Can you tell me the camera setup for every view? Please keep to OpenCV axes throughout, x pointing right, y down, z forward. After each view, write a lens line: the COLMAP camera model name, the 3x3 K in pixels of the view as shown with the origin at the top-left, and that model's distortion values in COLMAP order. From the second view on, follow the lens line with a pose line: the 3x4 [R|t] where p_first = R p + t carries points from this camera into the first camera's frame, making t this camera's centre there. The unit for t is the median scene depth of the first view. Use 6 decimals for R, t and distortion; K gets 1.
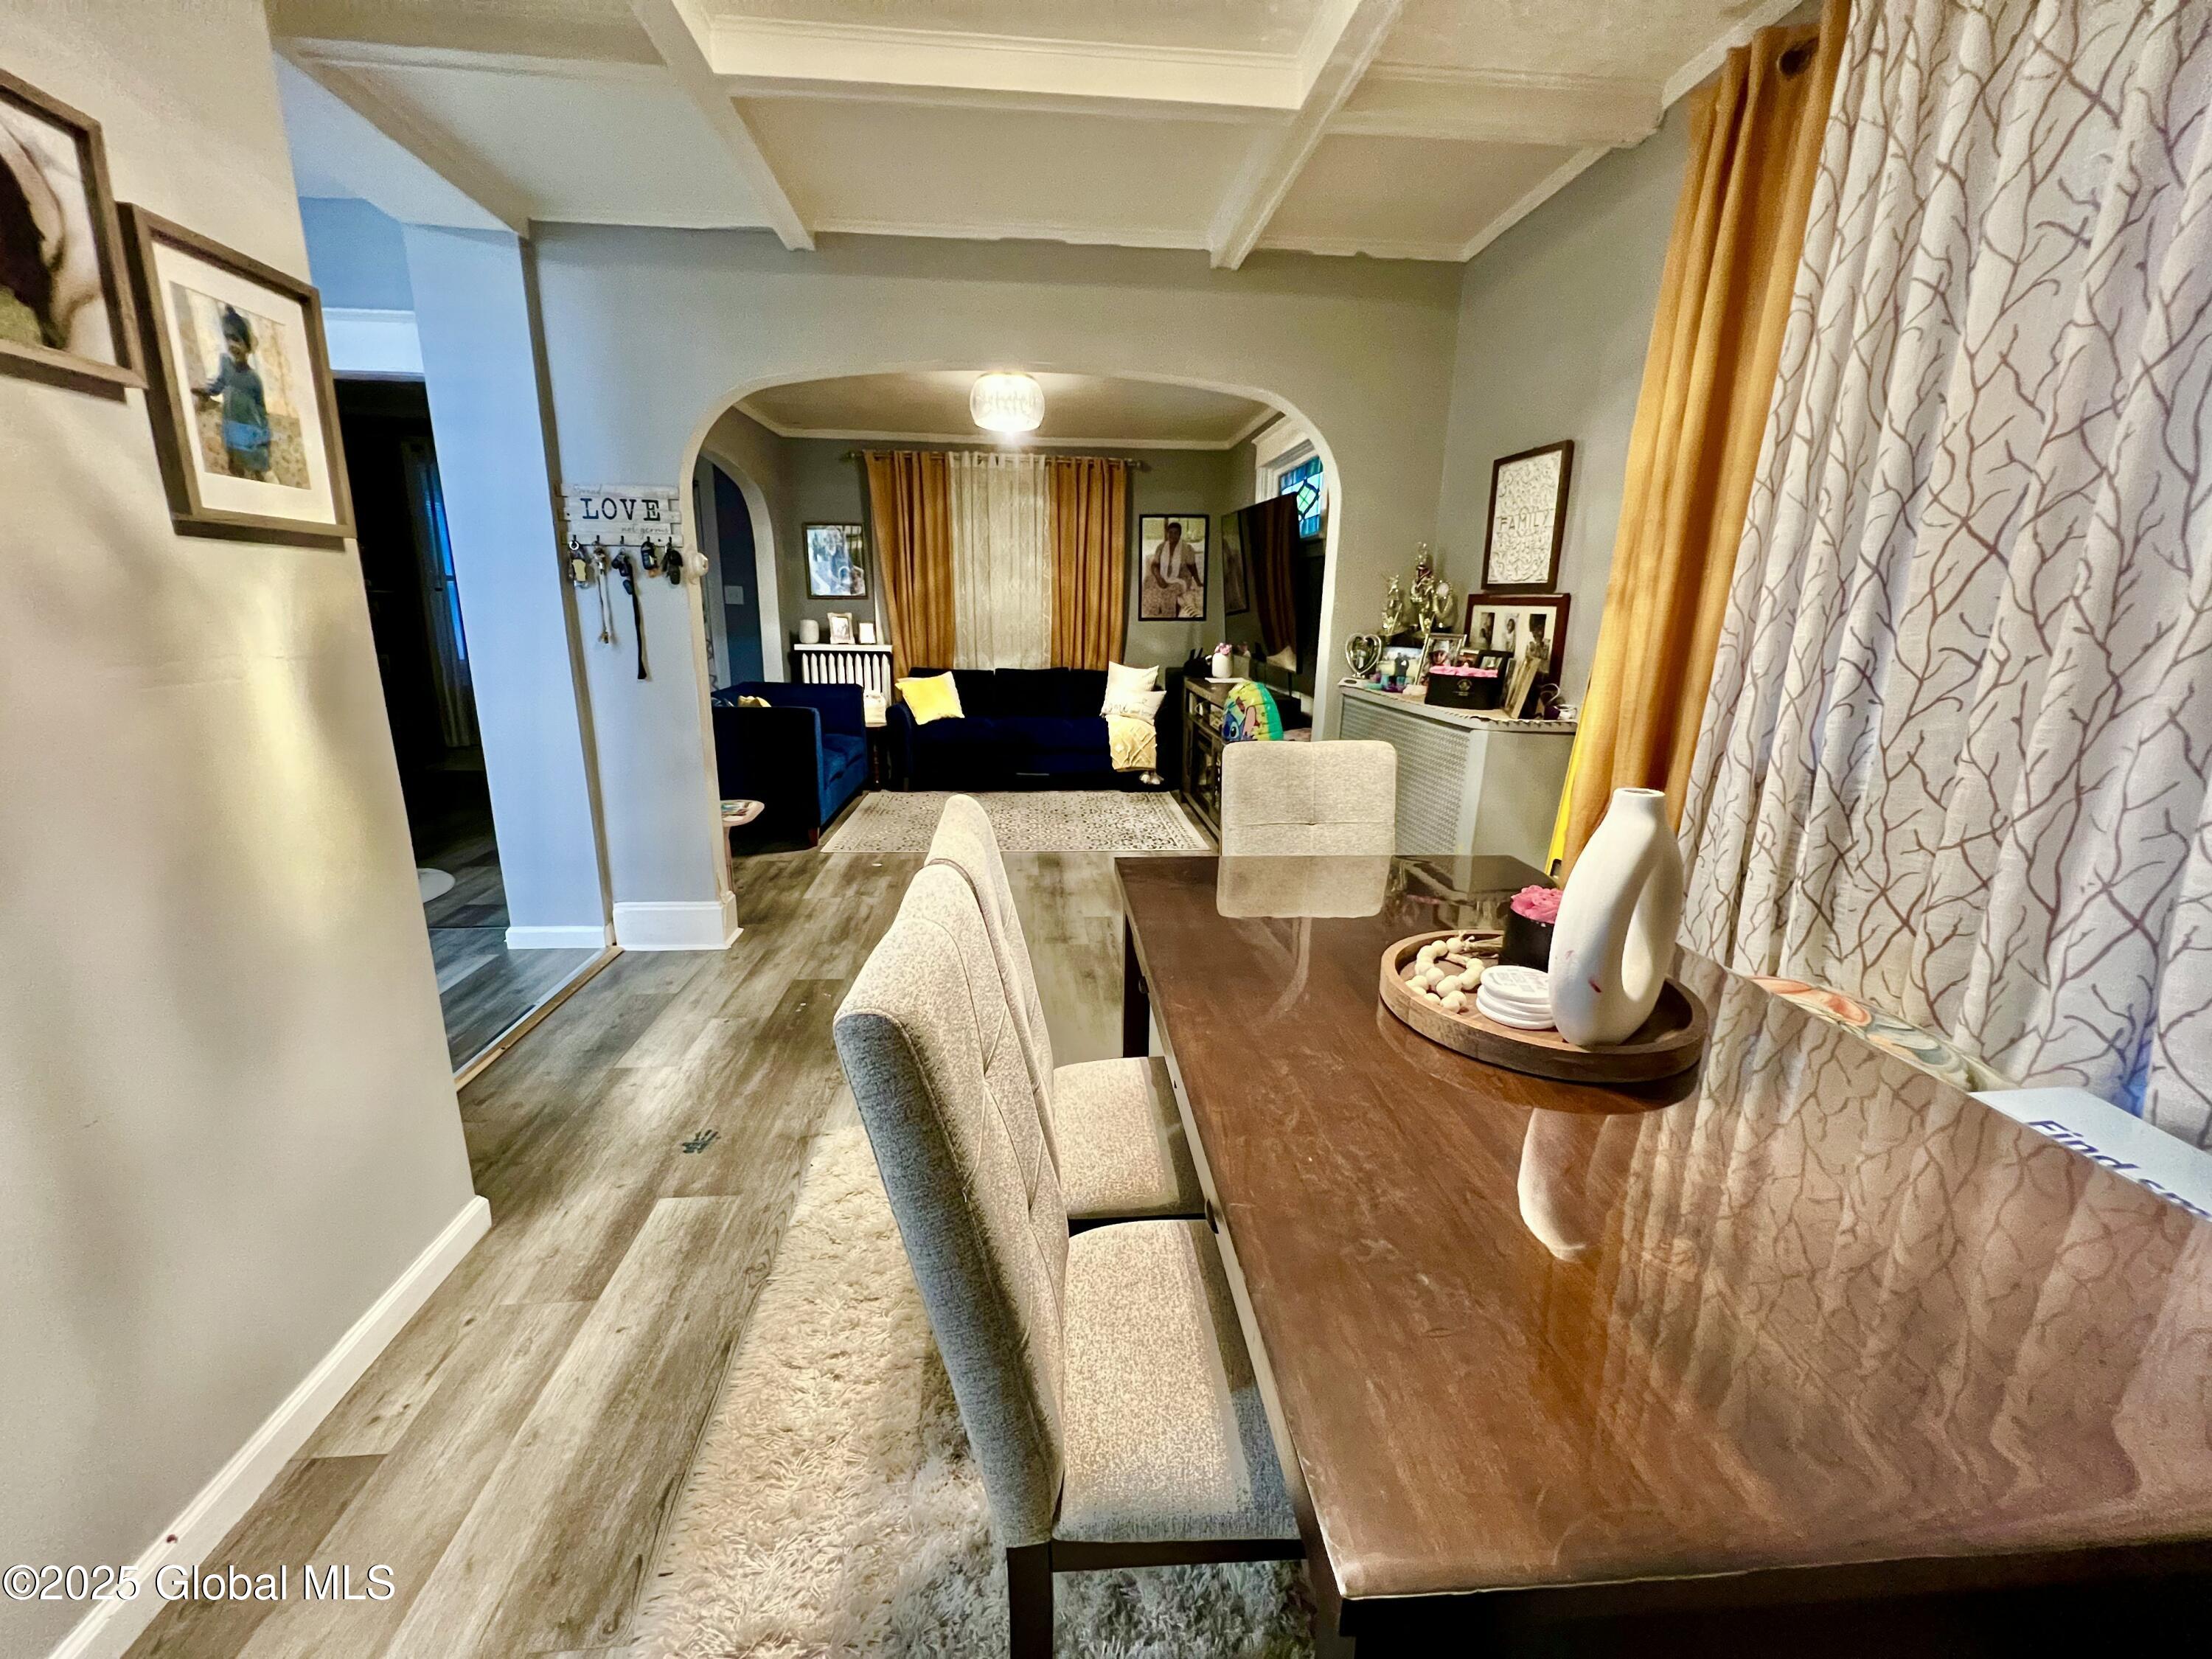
lens RADIAL K [[884.7, 0, 1098.4], [0, 884.7, 828.9], [0, 0, 1]] dist [-0.004401, 0.000700]
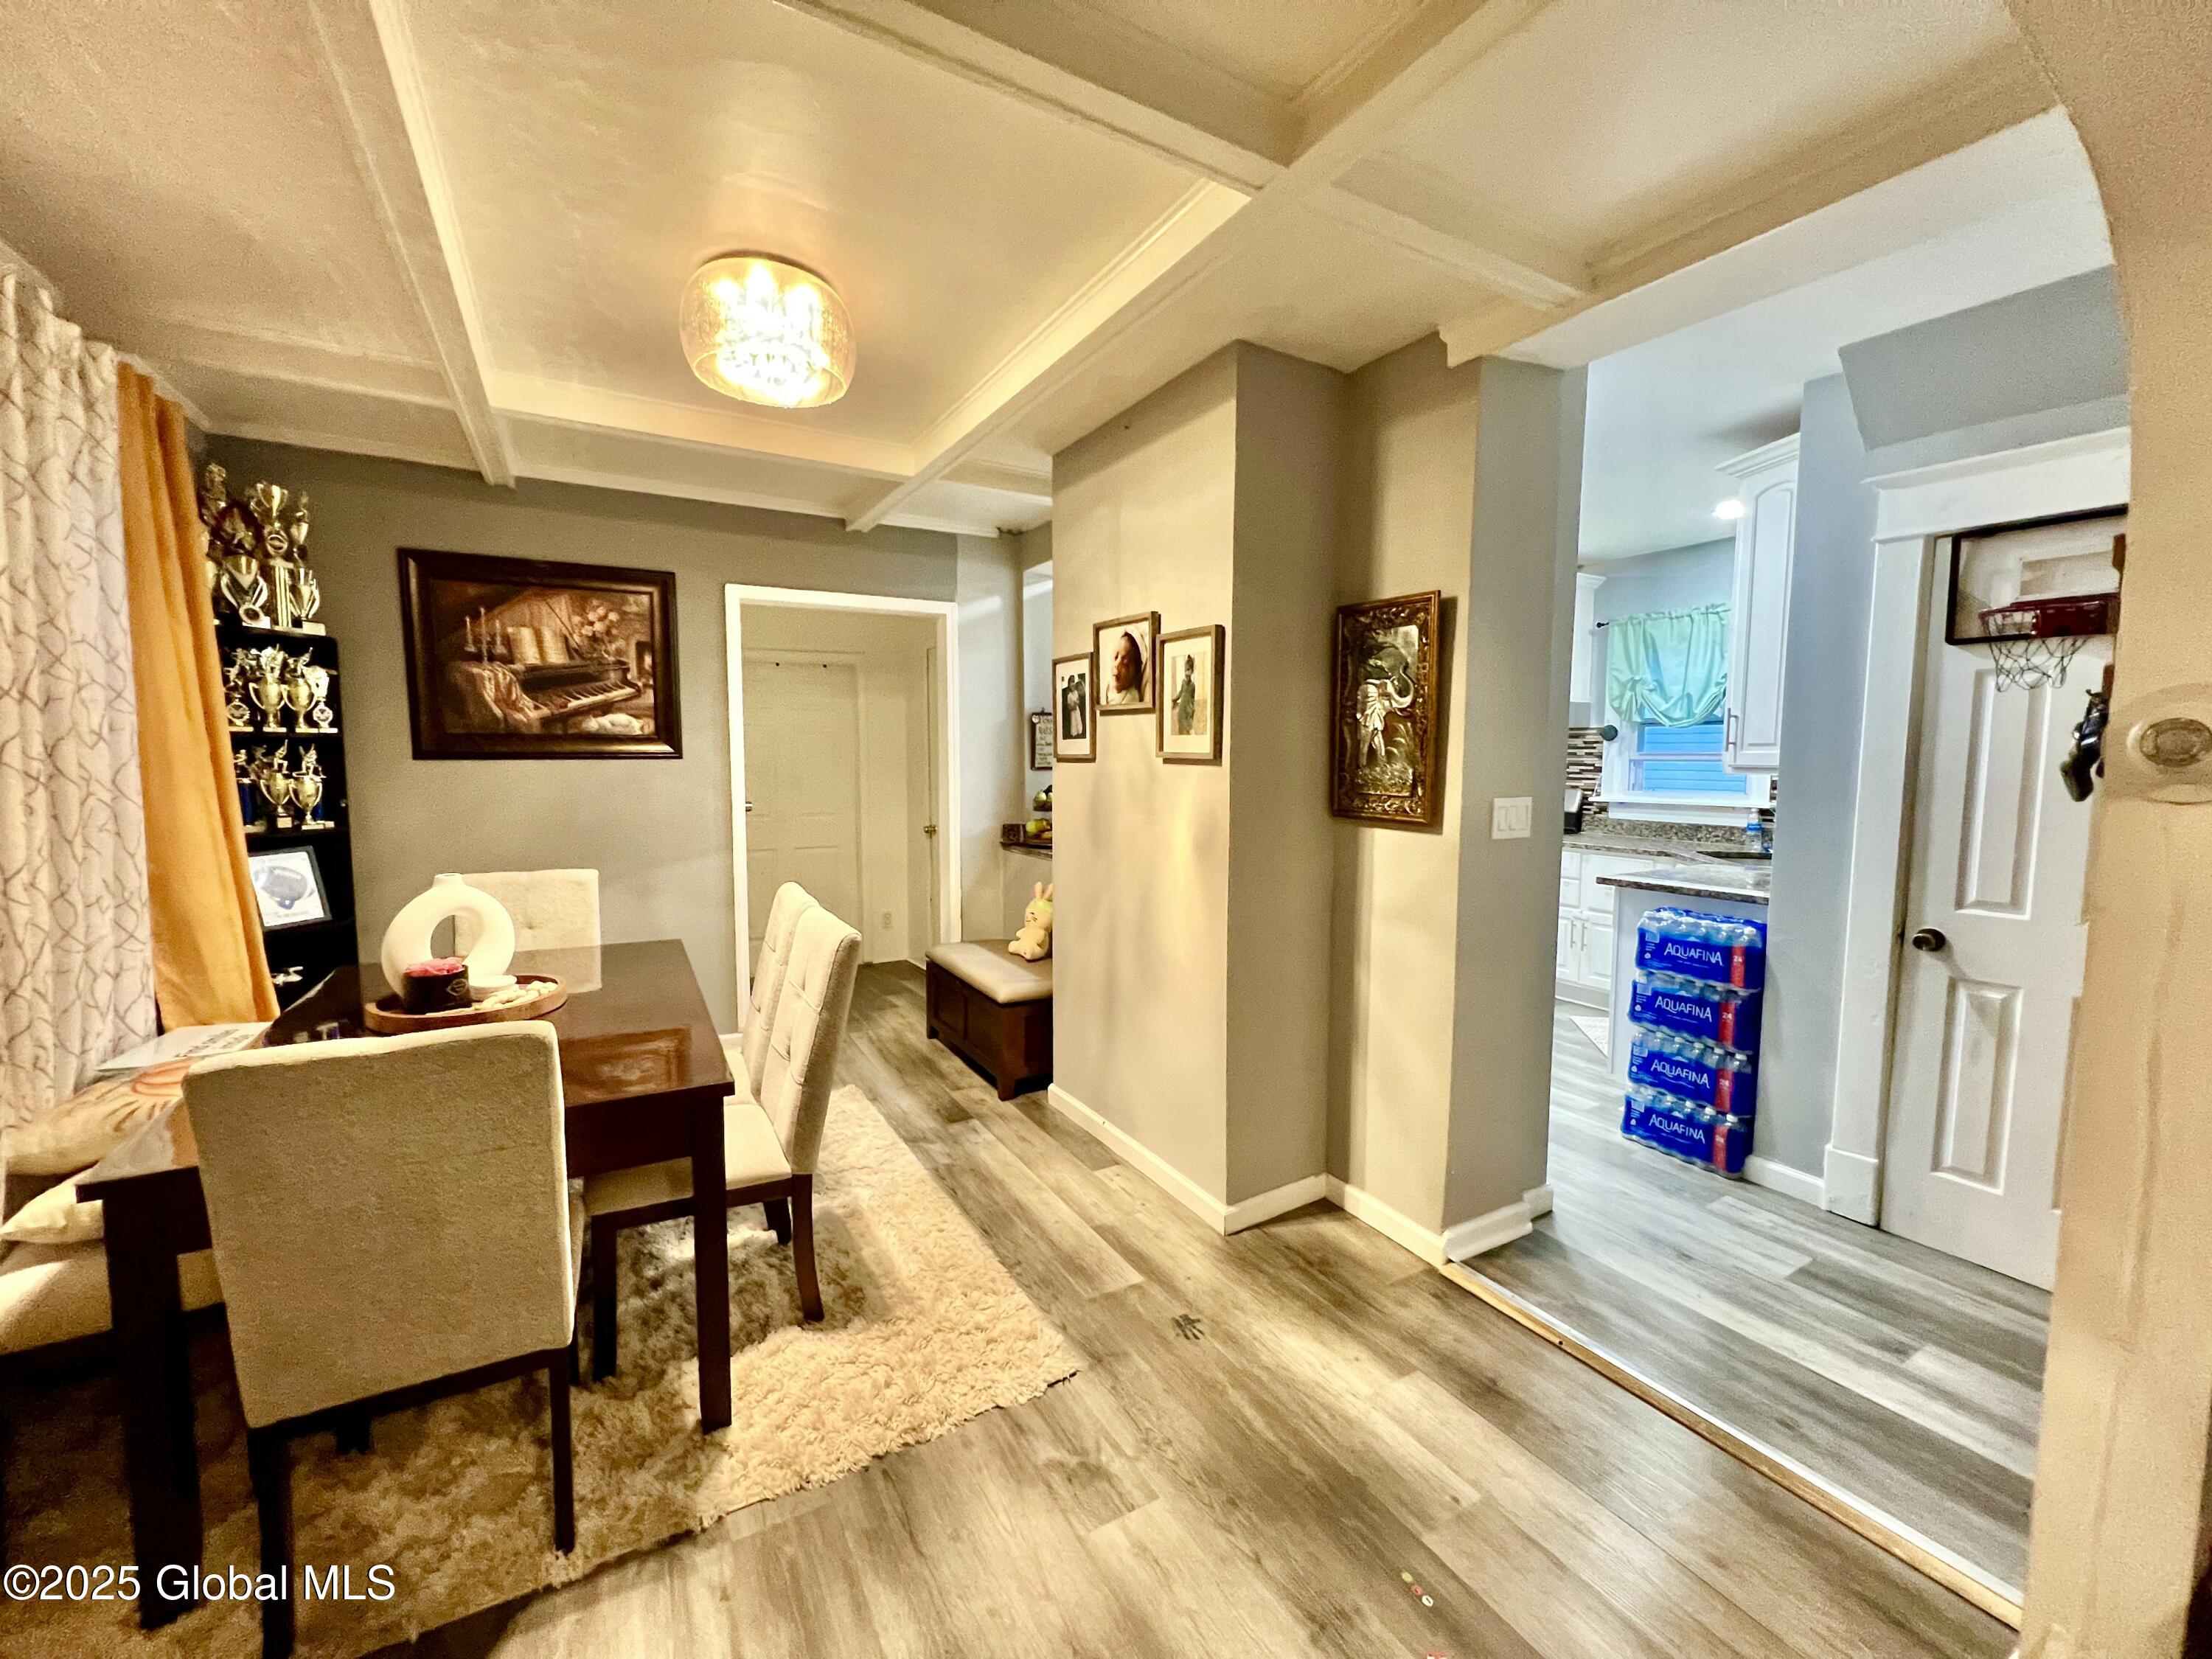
lens RADIAL K [[884.7, 0, 1101.0], [0, 884.7, 830.3], [0, 0, 1]] dist [-0.004401, 0.000700]
pose [[-0.905096, 0.016033, -0.424904, 0.084316], [-0.122537, 0.947060, 0.296753, -0.738766], [0.407167, 0.320656, -0.855216, 2.625205]]
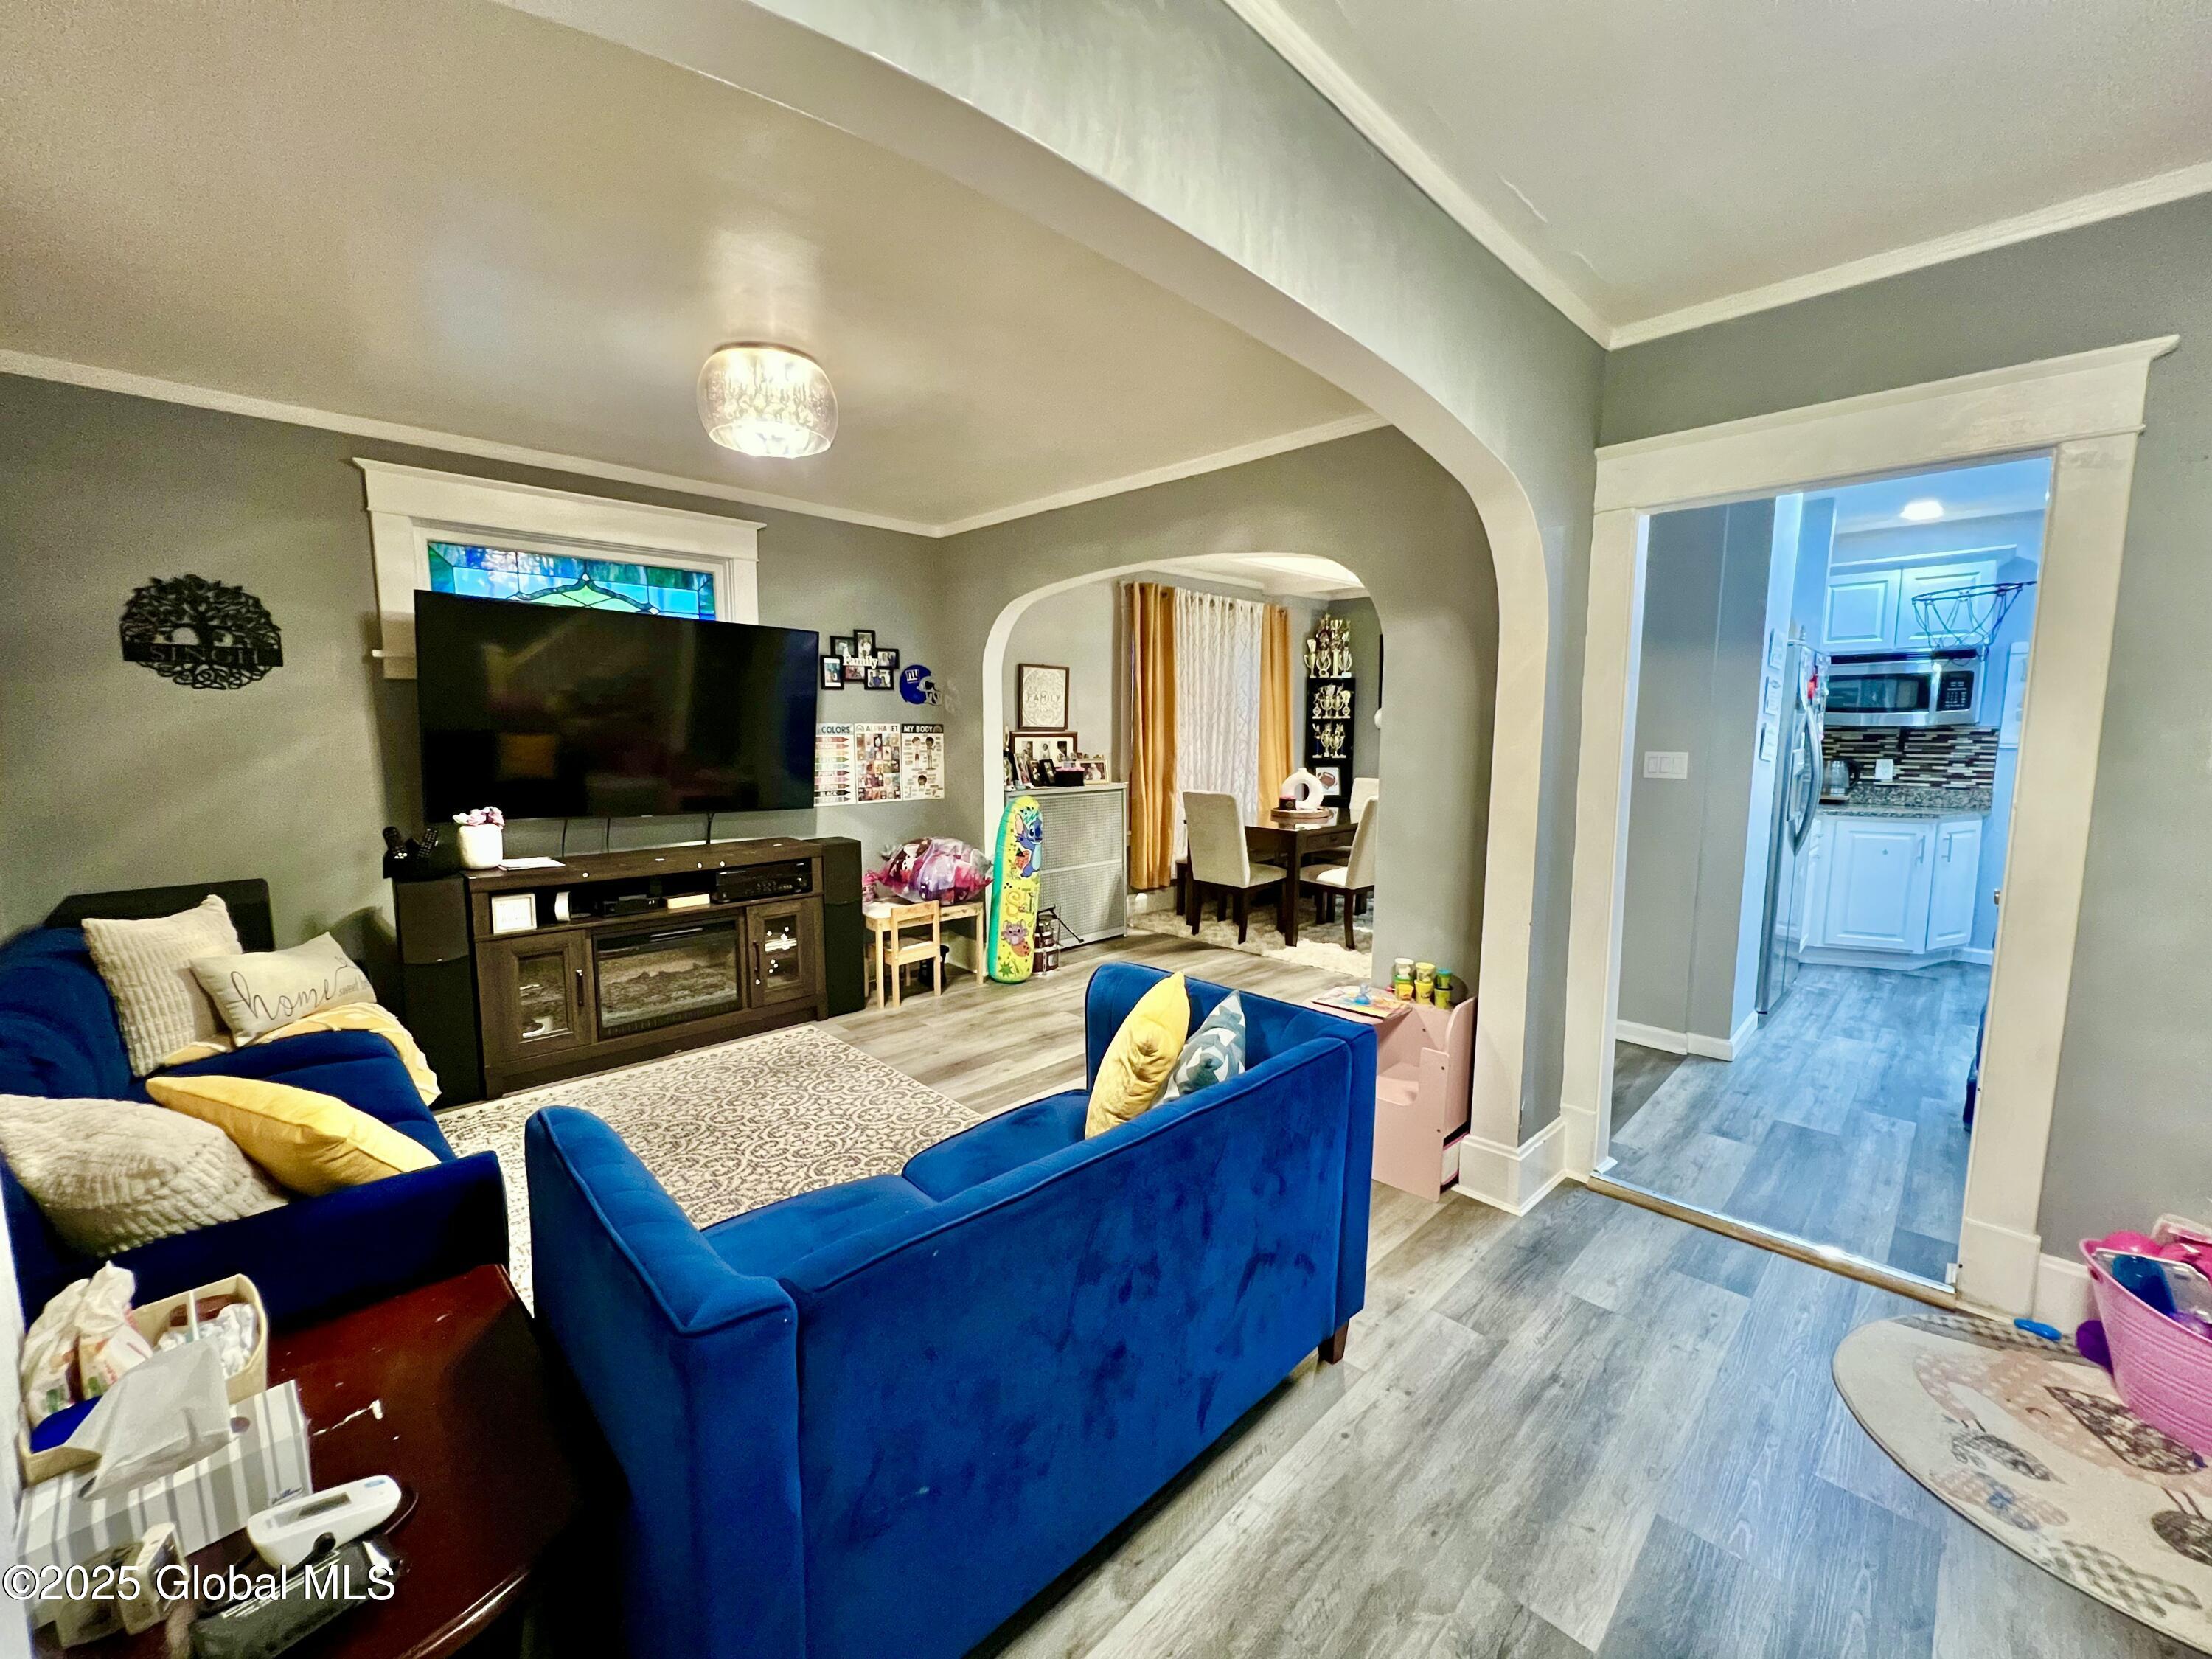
lens RADIAL K [[884.7, 0, 1100.1], [0, 884.7, 826.4], [0, 0, 1]] dist [-0.004401, 0.000700]
pose [[-0.640085, -0.102746, 0.761403, -2.398750], [0.176514, 0.944843, 0.275889, -1.215053], [-0.747752, 0.310991, -0.586644, 4.390842]]
